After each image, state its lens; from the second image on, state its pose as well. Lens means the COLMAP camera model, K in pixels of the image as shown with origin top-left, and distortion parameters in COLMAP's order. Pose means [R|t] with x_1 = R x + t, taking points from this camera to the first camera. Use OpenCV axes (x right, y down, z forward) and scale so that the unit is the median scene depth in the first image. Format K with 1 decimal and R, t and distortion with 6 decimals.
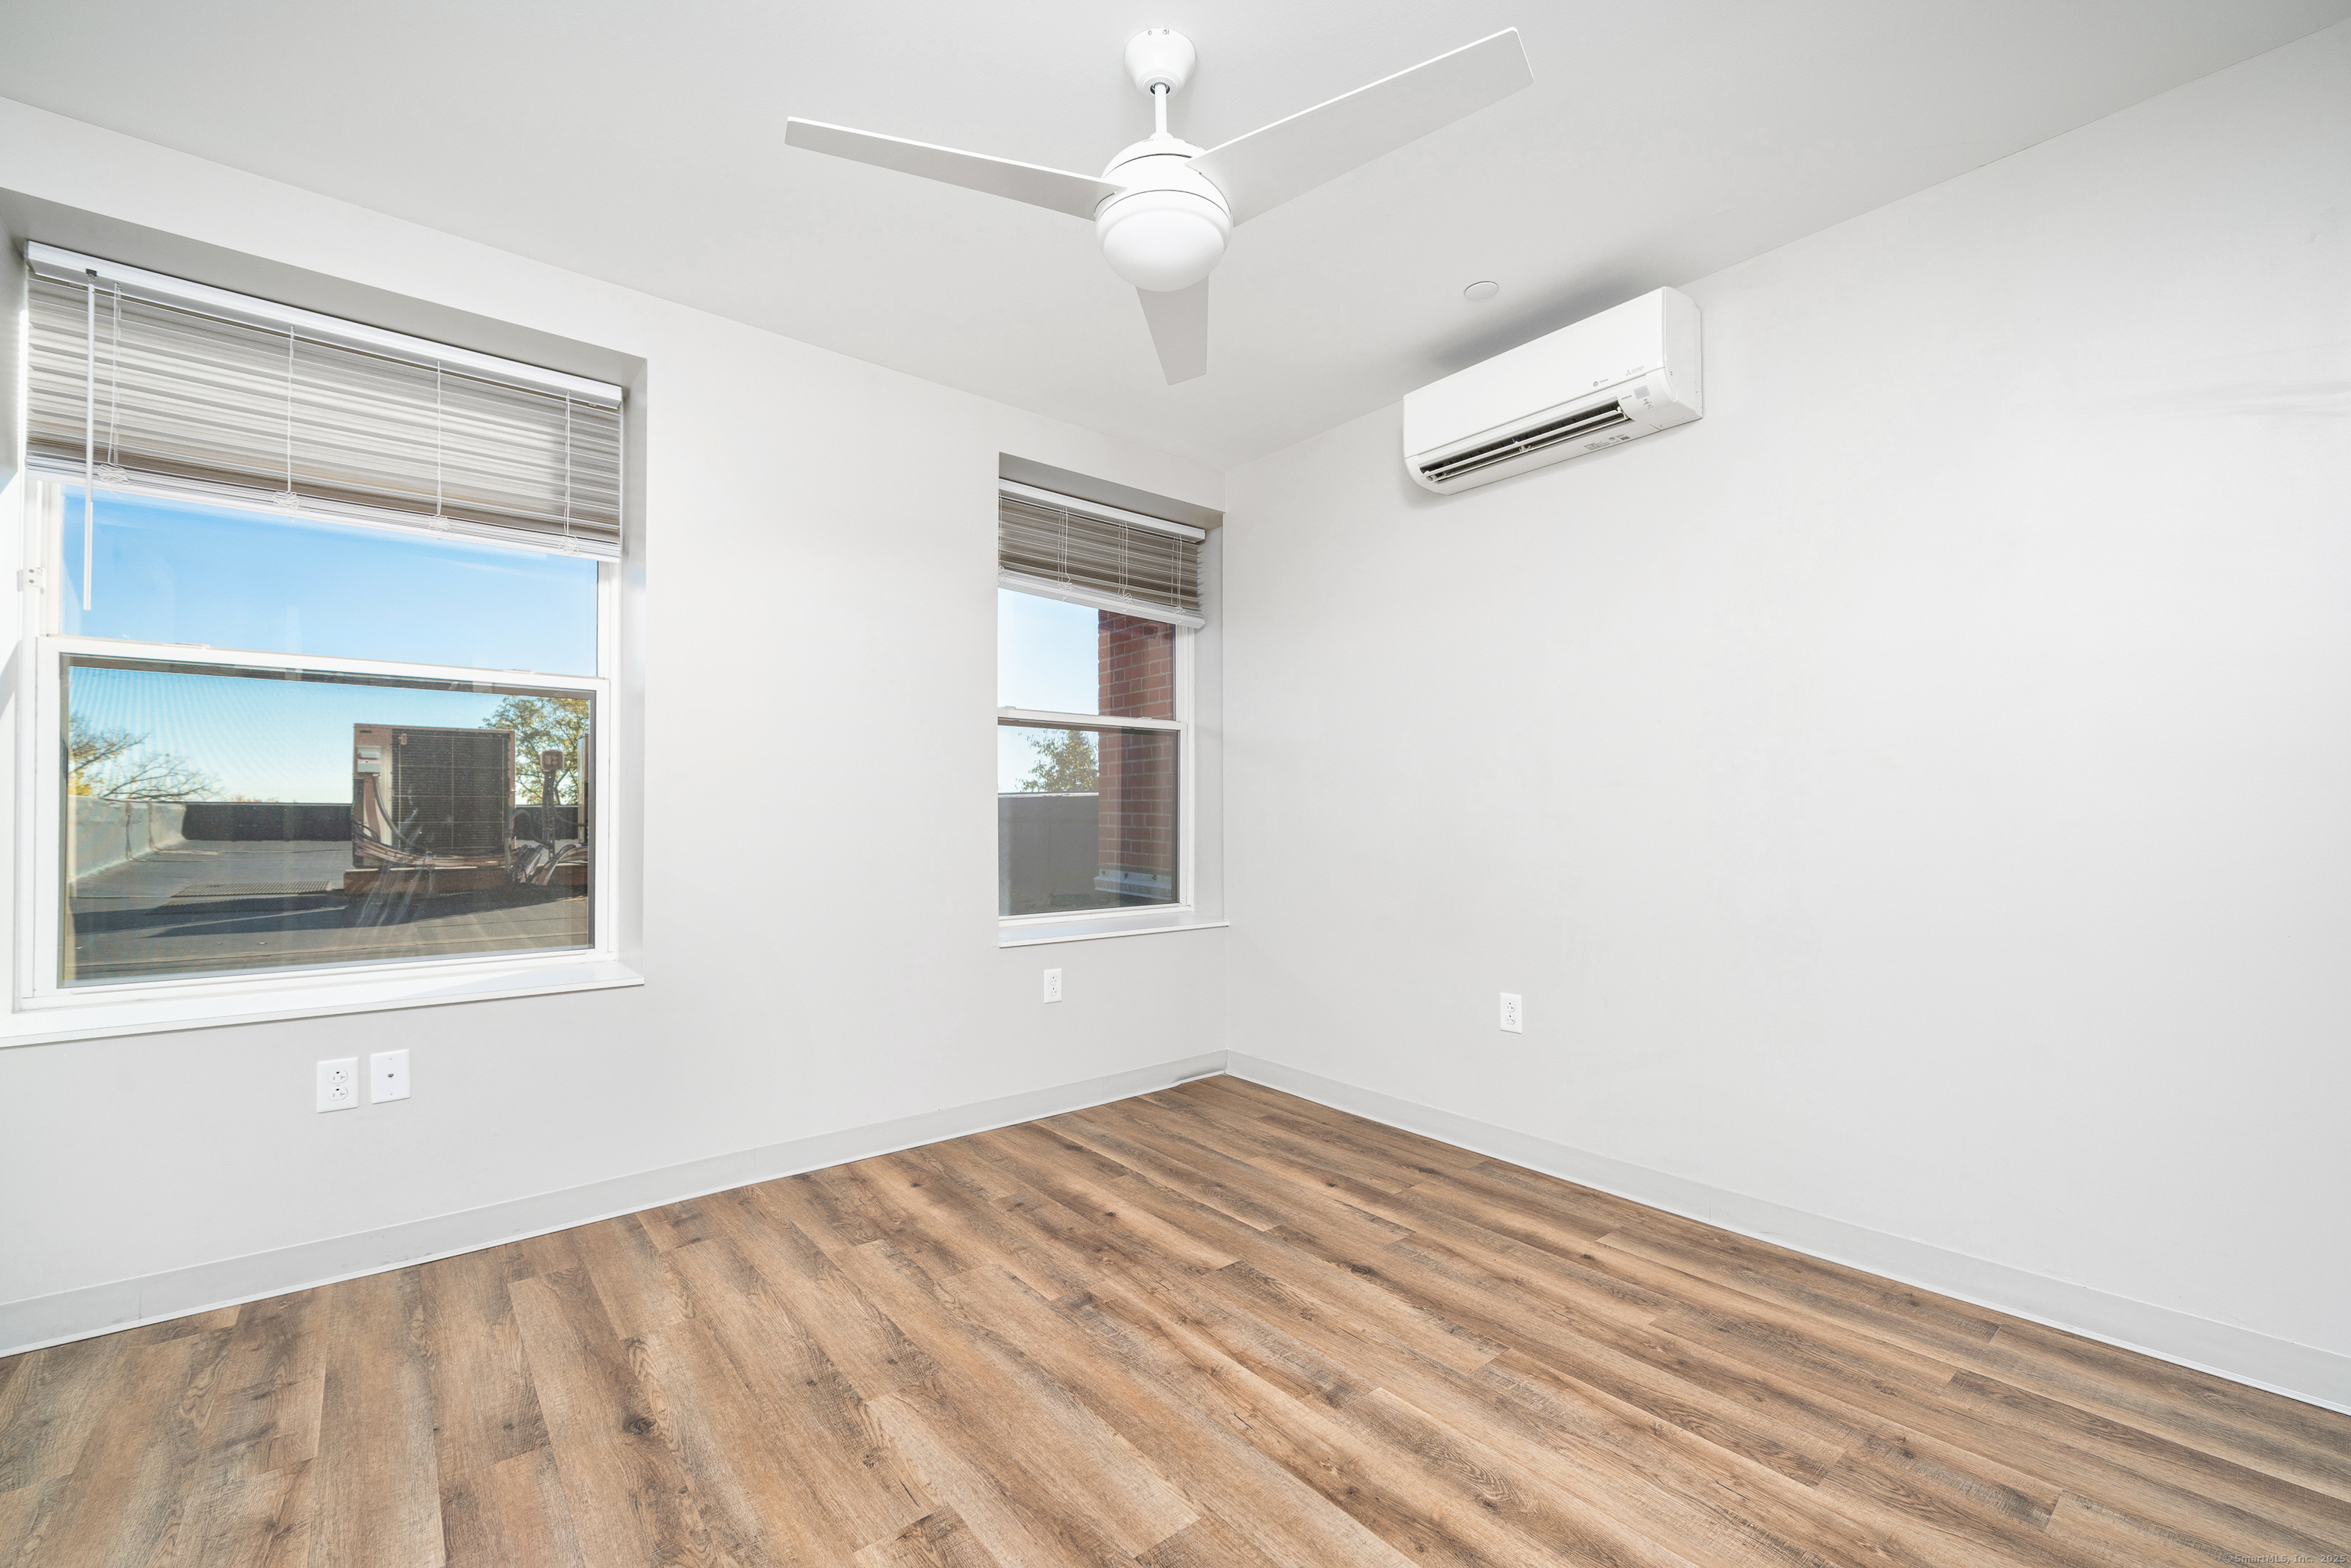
lens RADIAL K [[962.6, 0, 1174.5], [0, 962.6, 786.1], [0, 0, 1]] dist [-0.000230, 0.001180]
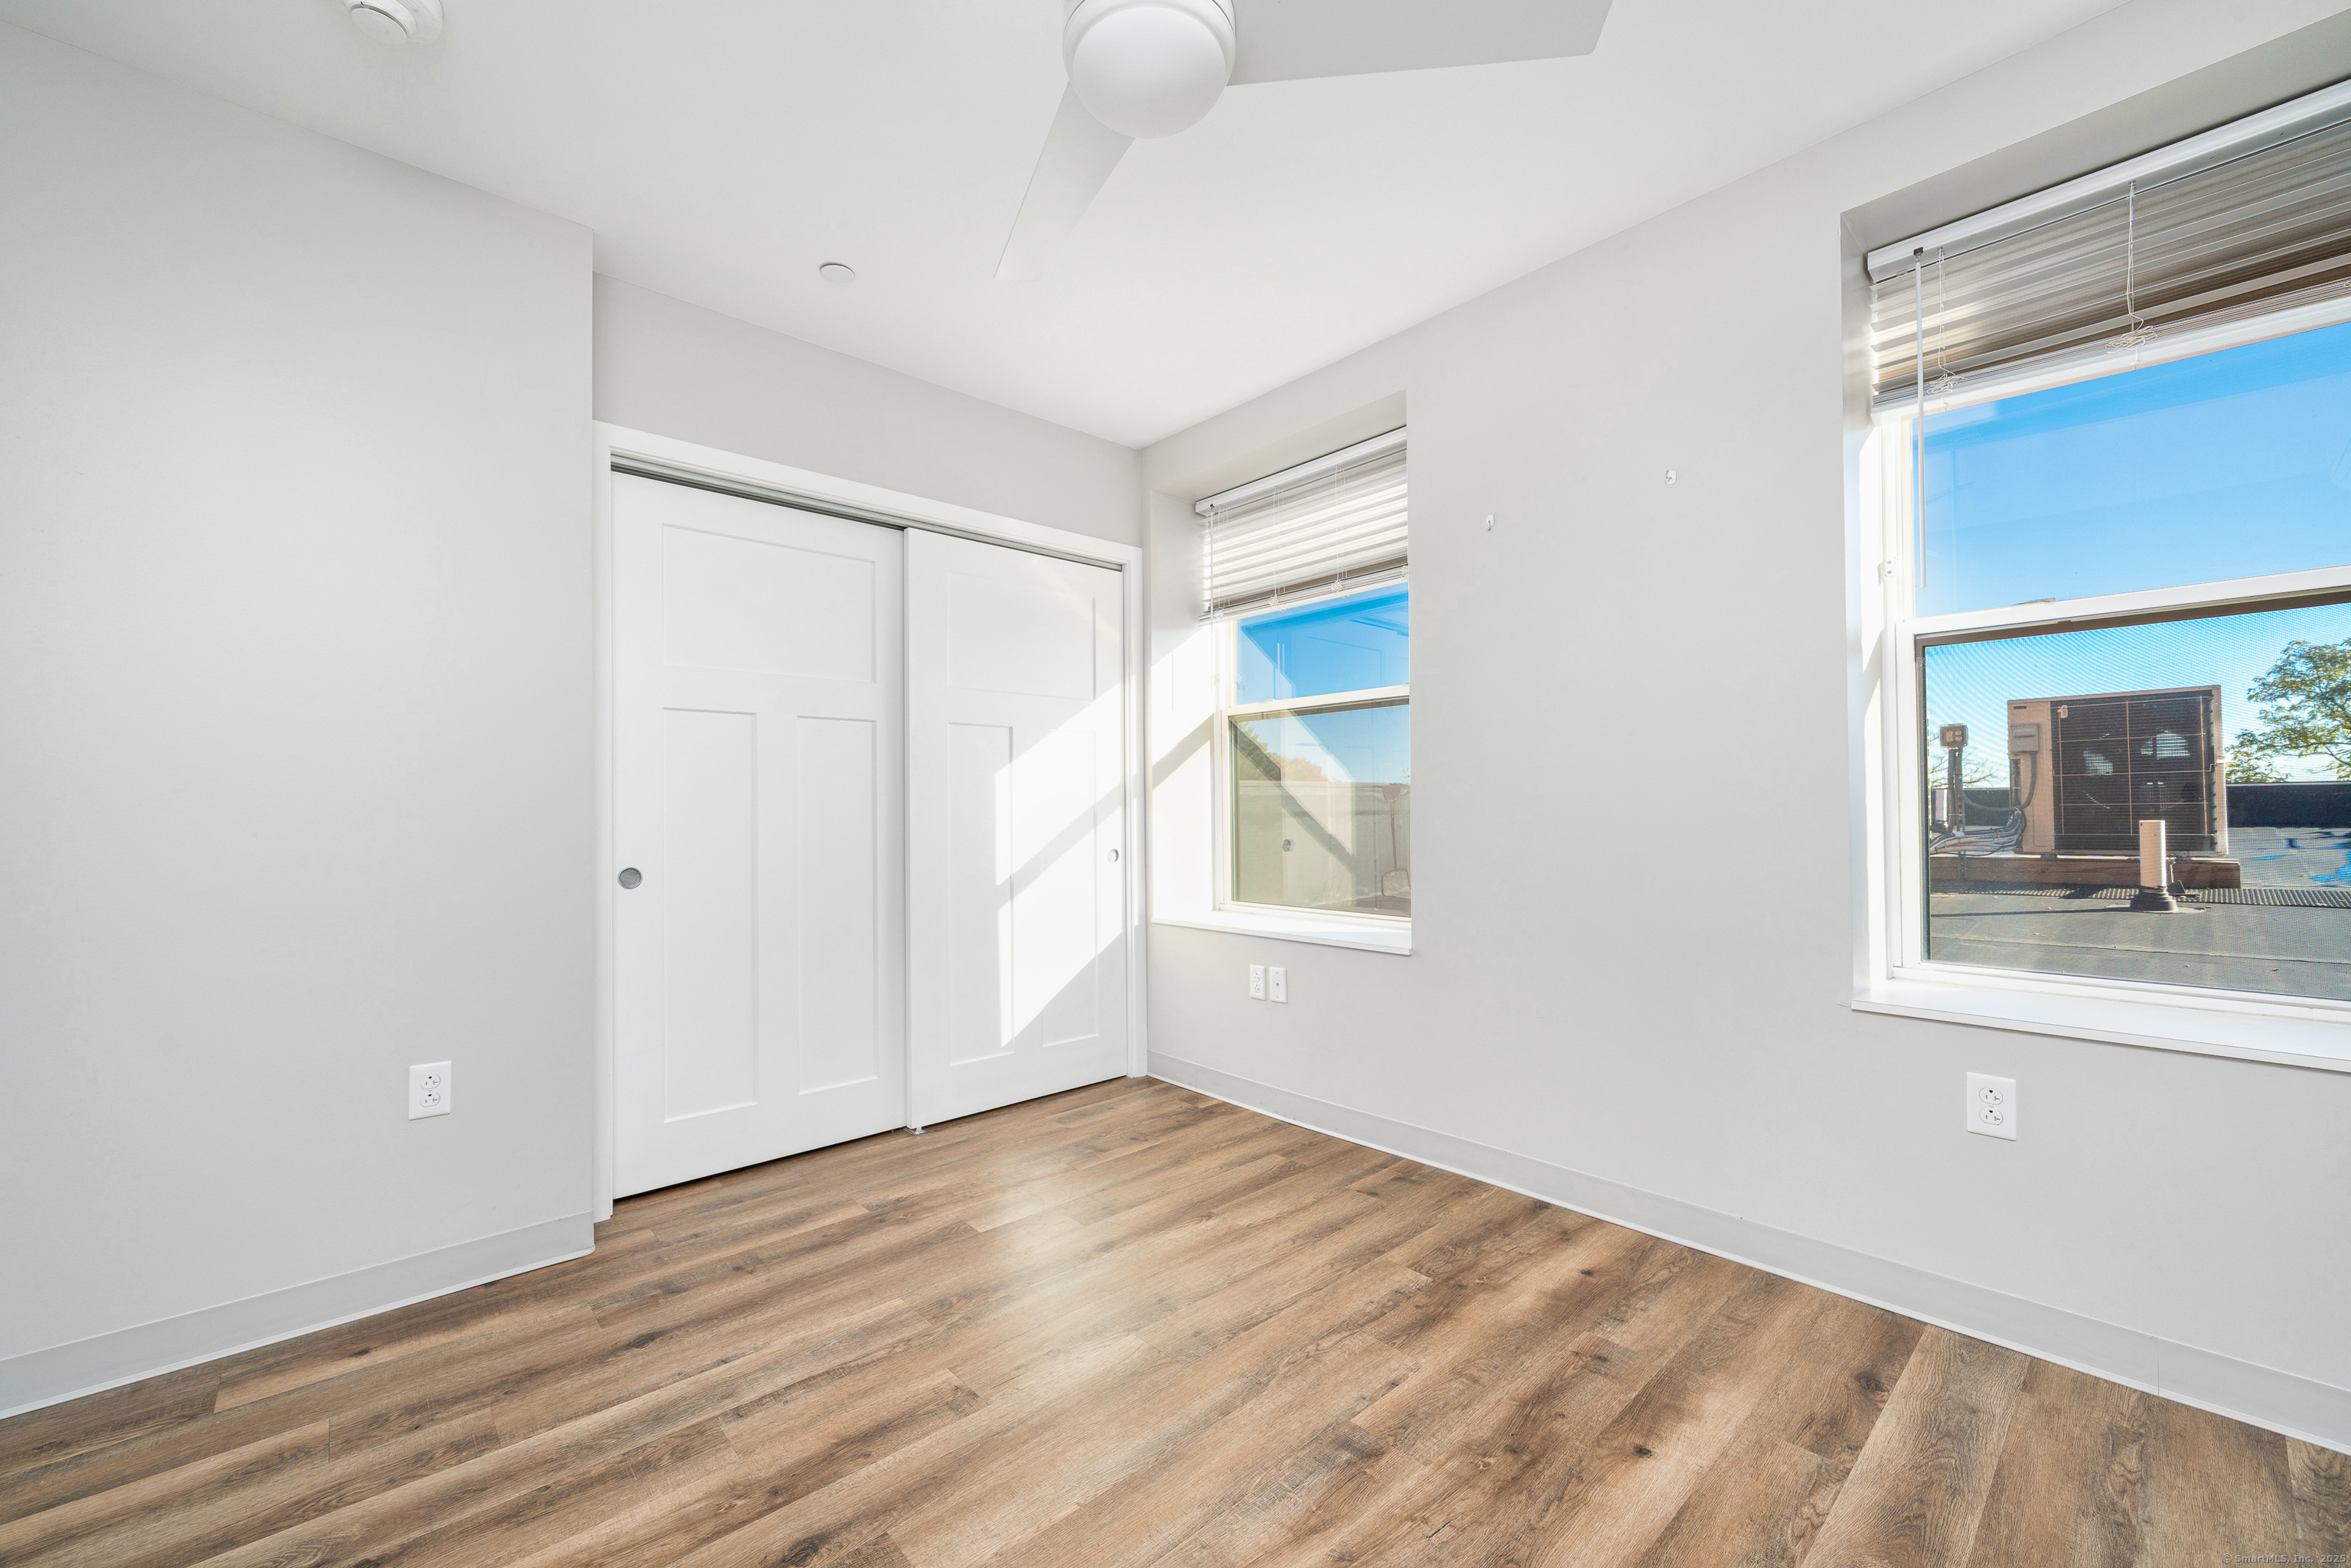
lens RADIAL K [[962.6, 0, 1169.7], [0, 962.6, 801.3], [0, 0, 1]] dist [-0.000230, 0.001180]
pose [[0.031781, -0.005583, -0.999479, 0.580524], [0.042969, 0.999068, -0.004214, 0.026610], [0.998571, -0.042813, 0.031991, 0.760977]]
